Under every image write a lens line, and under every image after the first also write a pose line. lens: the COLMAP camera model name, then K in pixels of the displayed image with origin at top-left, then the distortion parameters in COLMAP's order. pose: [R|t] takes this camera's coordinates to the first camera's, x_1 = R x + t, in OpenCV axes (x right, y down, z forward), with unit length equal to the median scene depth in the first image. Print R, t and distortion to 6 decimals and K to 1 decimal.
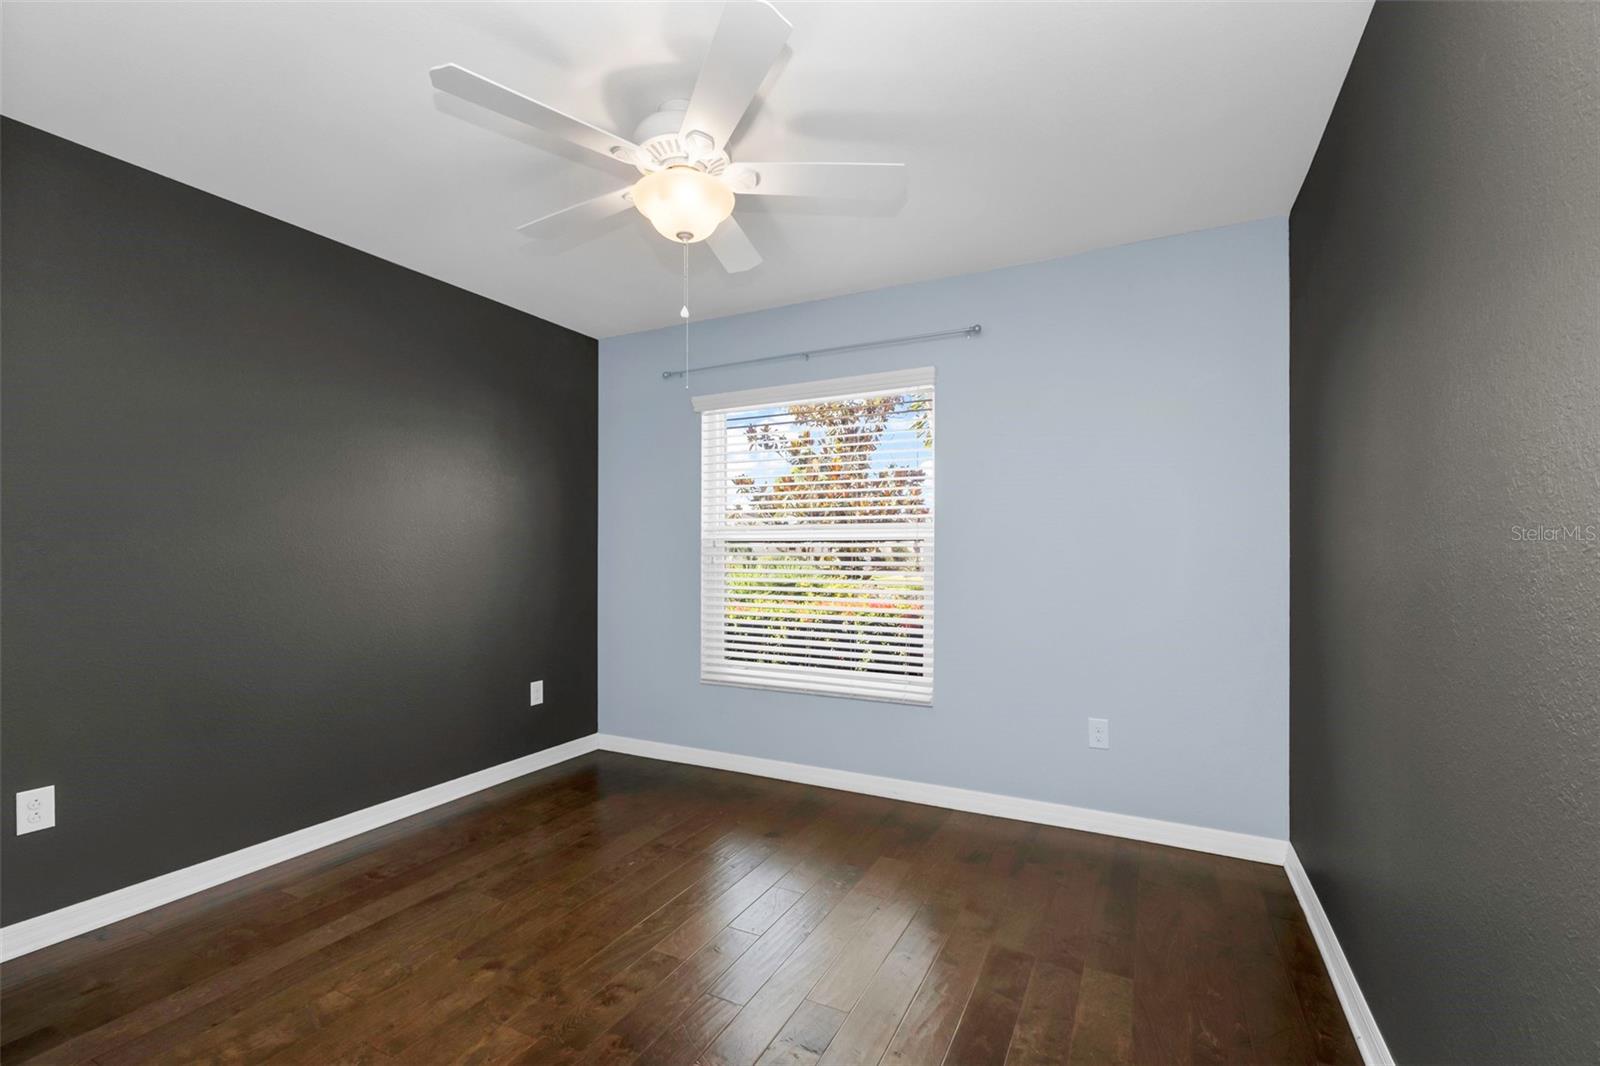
lens RADIAL K [[682.8, 0, 803.0], [0, 682.8, 550.1], [0, 0, 1]] dist [0.002290, 0.000106]
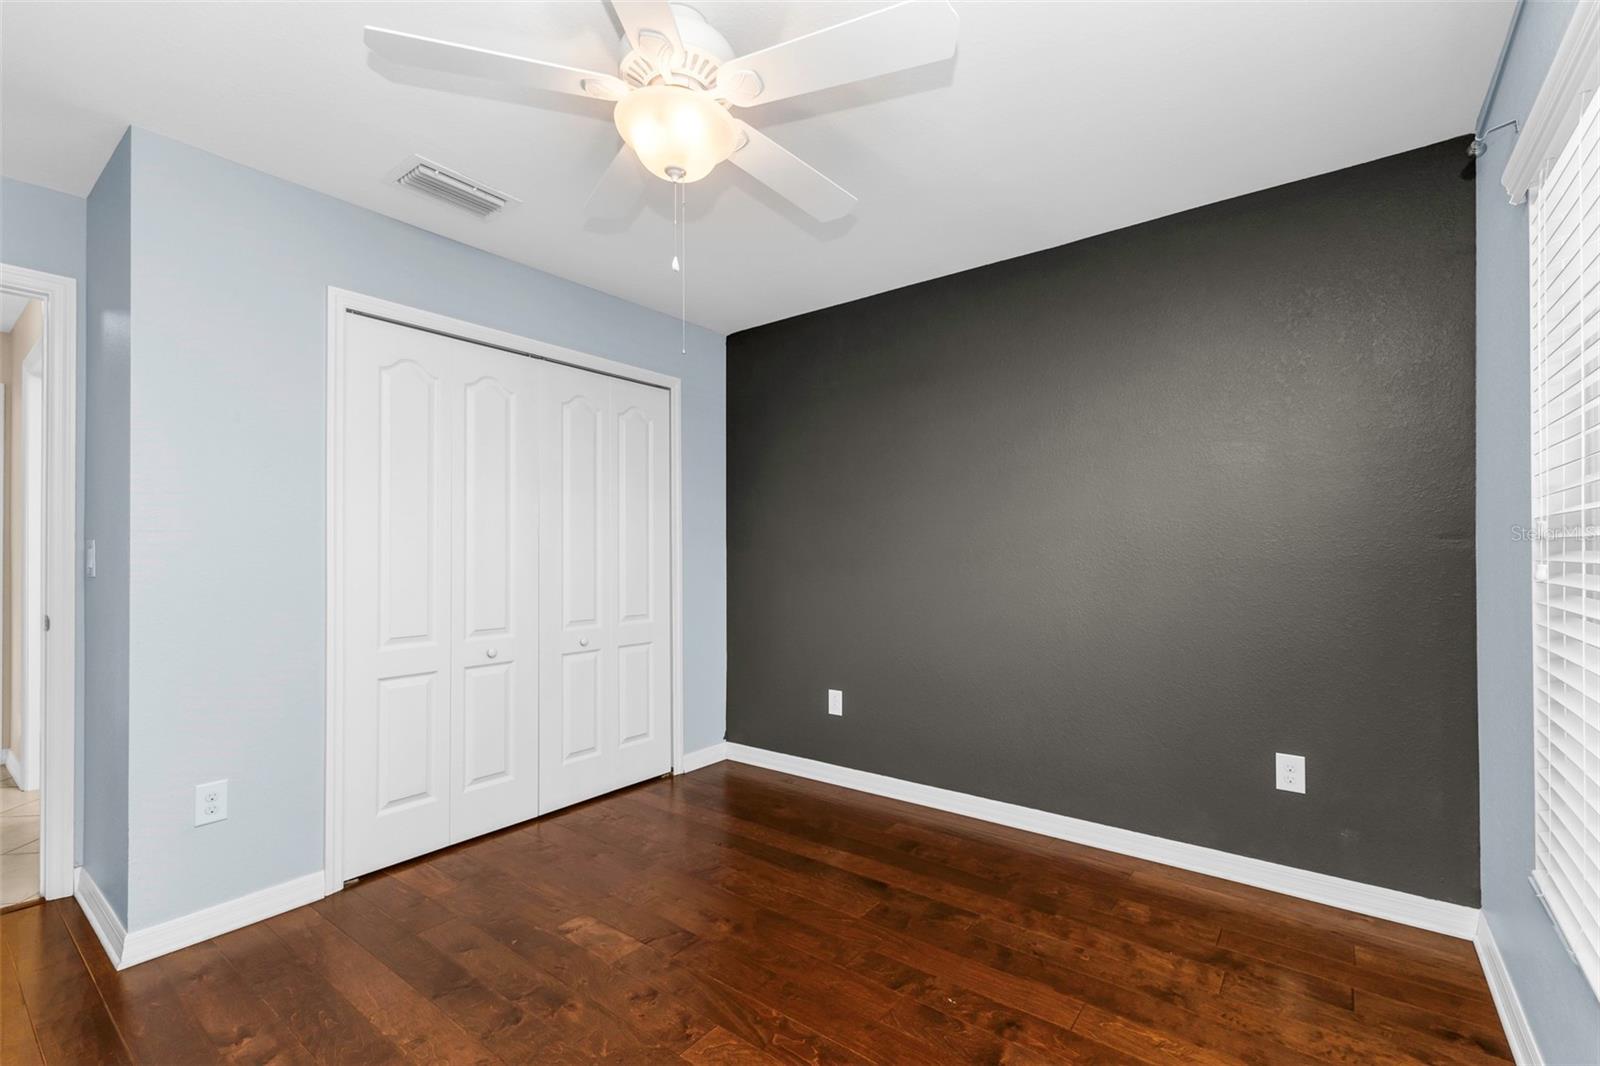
lens RADIAL K [[682.8, 0, 803.0], [0, 682.8, 550.1], [0, 0, 1]] dist [0.002290, 0.000106]
pose [[-0.188963, -0.008273, -0.981949, 0.496012], [0.008508, 0.999913, -0.010061, 0.011825], [0.981947, -0.010256, -0.188876, 1.074713]]
